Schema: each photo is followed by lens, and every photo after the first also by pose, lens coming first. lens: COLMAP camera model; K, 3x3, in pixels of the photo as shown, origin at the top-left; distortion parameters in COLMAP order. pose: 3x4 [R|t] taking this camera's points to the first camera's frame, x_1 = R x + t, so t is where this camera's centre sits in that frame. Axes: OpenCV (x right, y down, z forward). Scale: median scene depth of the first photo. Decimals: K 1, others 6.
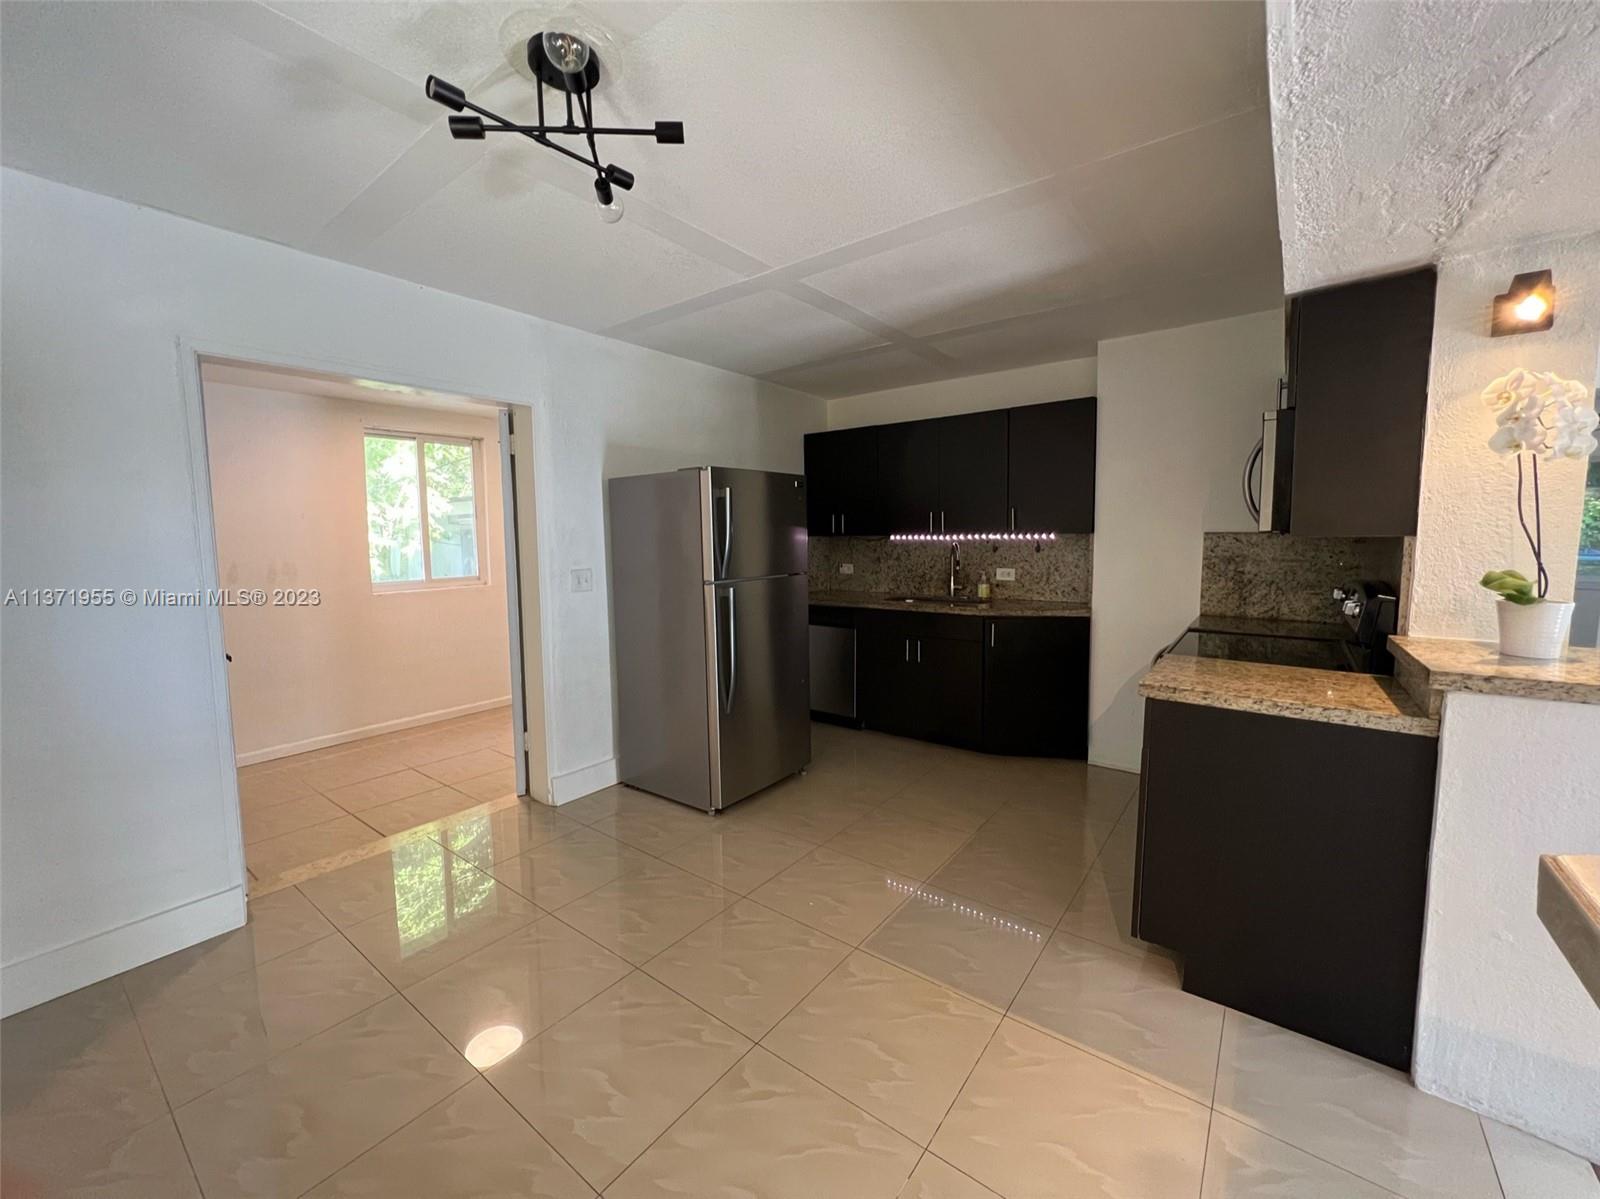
lens RADIAL K [[639.1, 0, 802.0], [0, 639.1, 594.3], [0, 0, 1]] dist [0.000043, 0.000470]
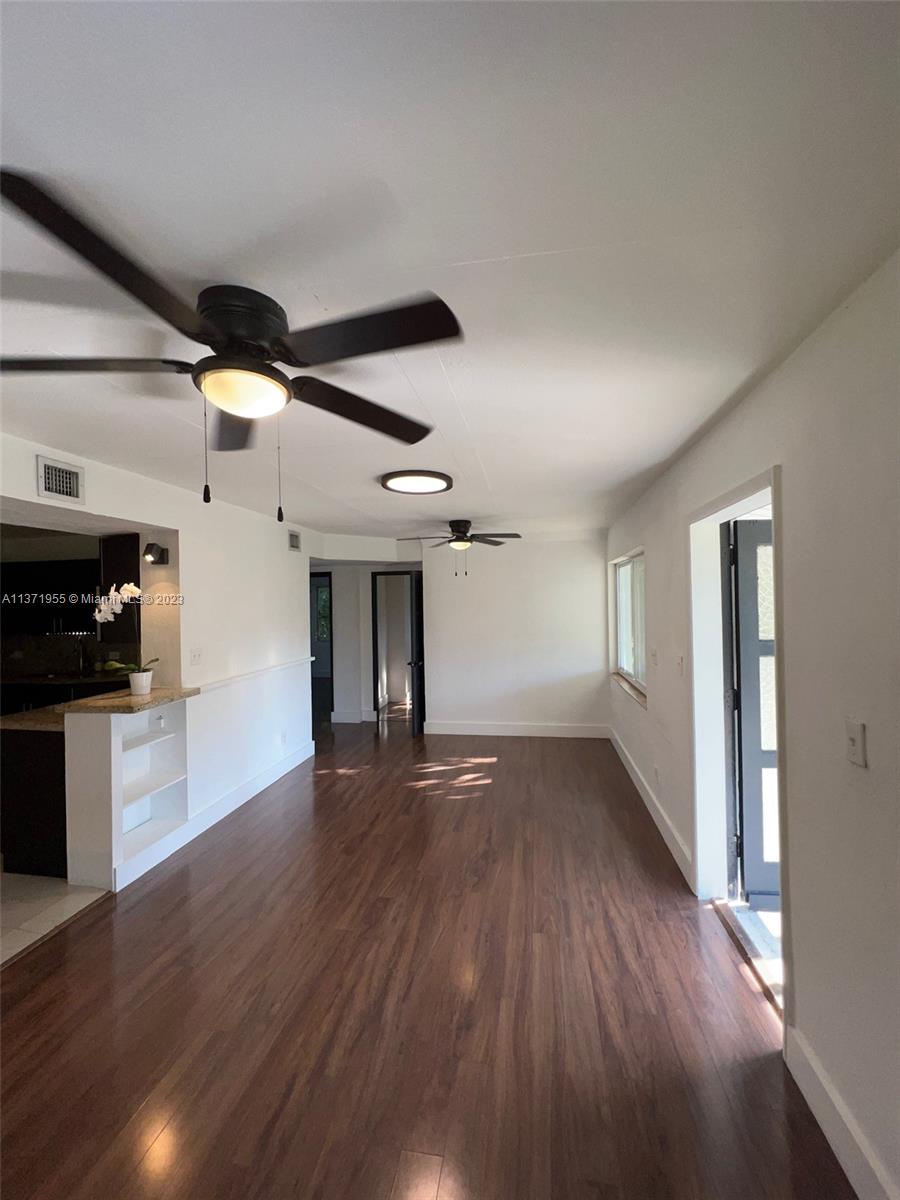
lens RADIAL K [[479.3, 0, 452.0], [0, 479.3, 602.1], [0, 0, 1]] dist [0.000043, 0.000470]
pose [[0.890124, -0.005184, 0.455690, 0.816931], [0.052438, 0.994459, -0.091117, -0.015037], [-0.452692, 0.105001, 0.885463, -0.759077]]
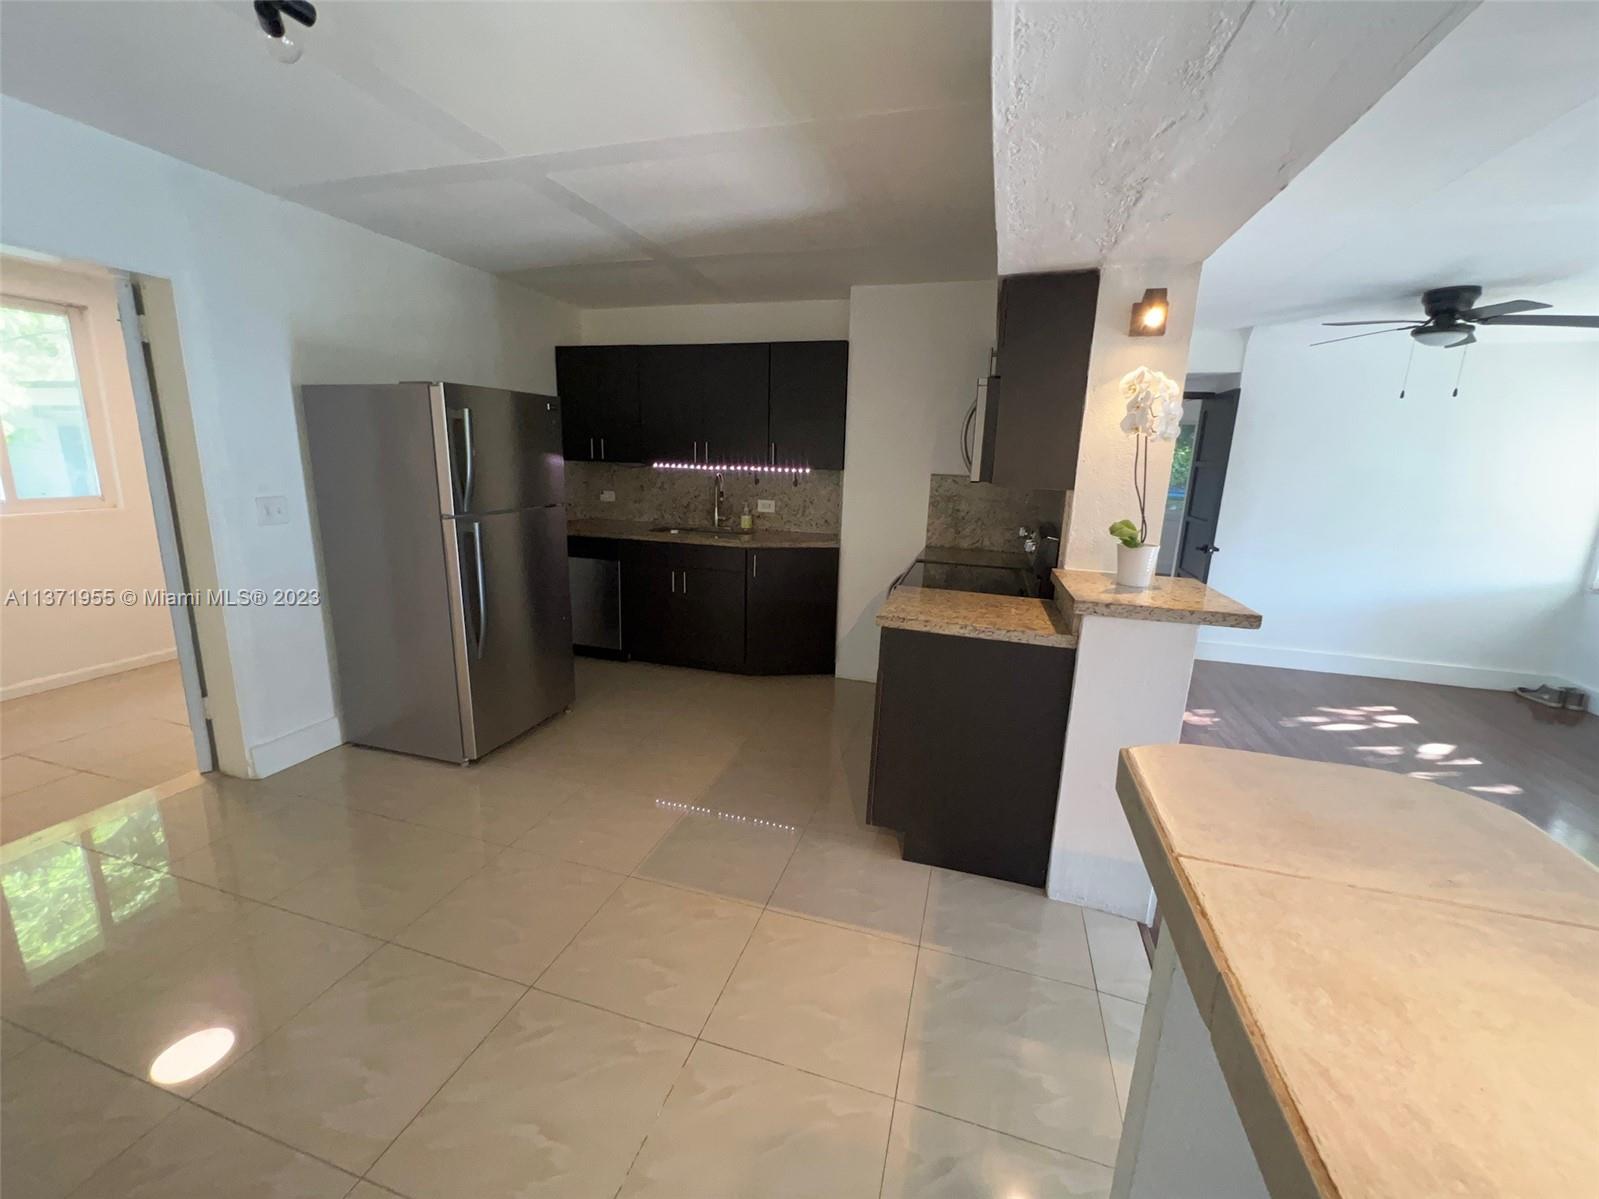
lens RADIAL K [[638.7, 0, 797.8], [0, 638.7, 593.6], [0, 0, 1]] dist [0.000043, 0.000470]
pose [[0.936455, -0.033278, 0.349206, -0.004050], [-0.010005, 0.992551, 0.121416, -0.024674], [-0.350645, -0.117195, 0.929146, -0.009493]]
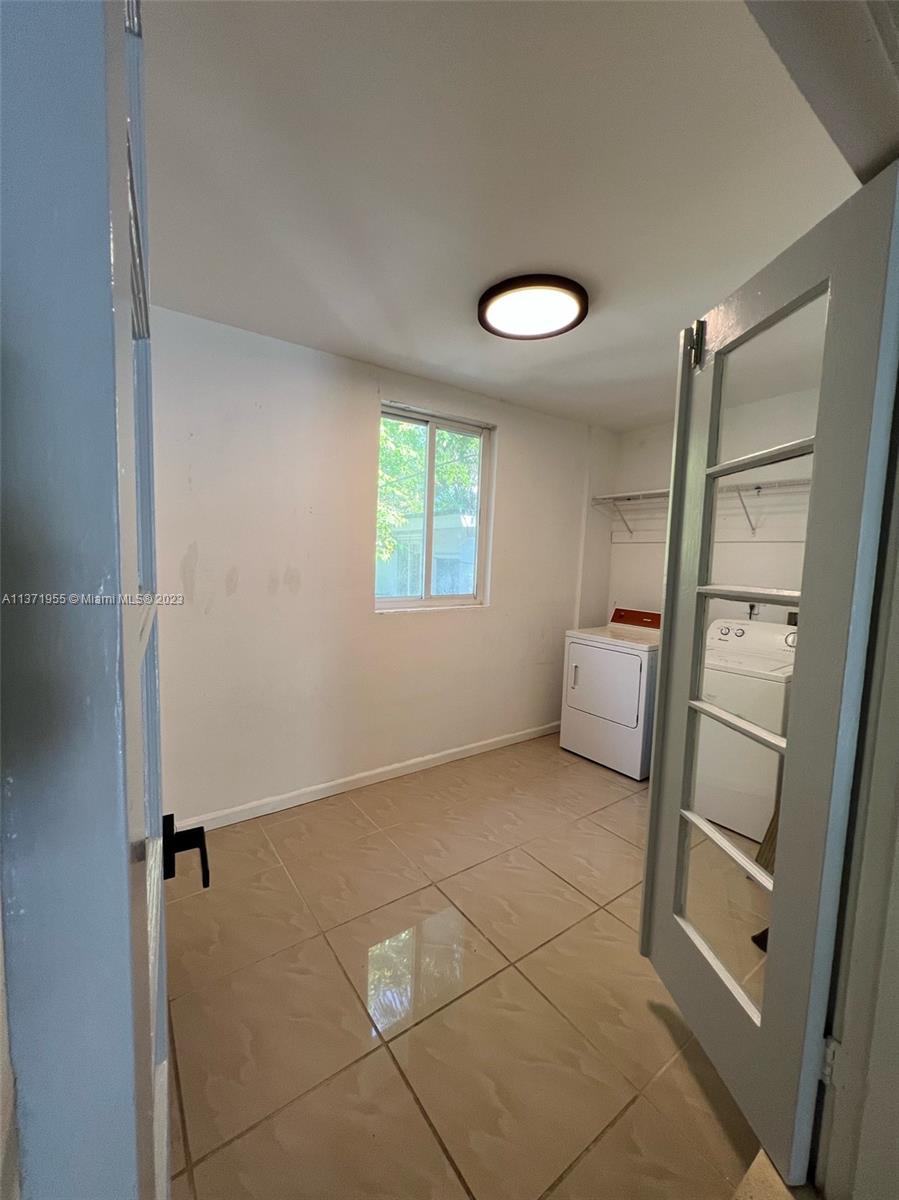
lens RADIAL K [[479.3, 0, 448.5], [0, 479.3, 594.5], [0, 0, 1]] dist [0.000043, 0.000470]
pose [[0.946928, 0.072047, -0.313268, -0.595920], [-0.078826, 0.996848, -0.009012, -0.035140], [0.311631, 0.033228, 0.949622, 0.696255]]
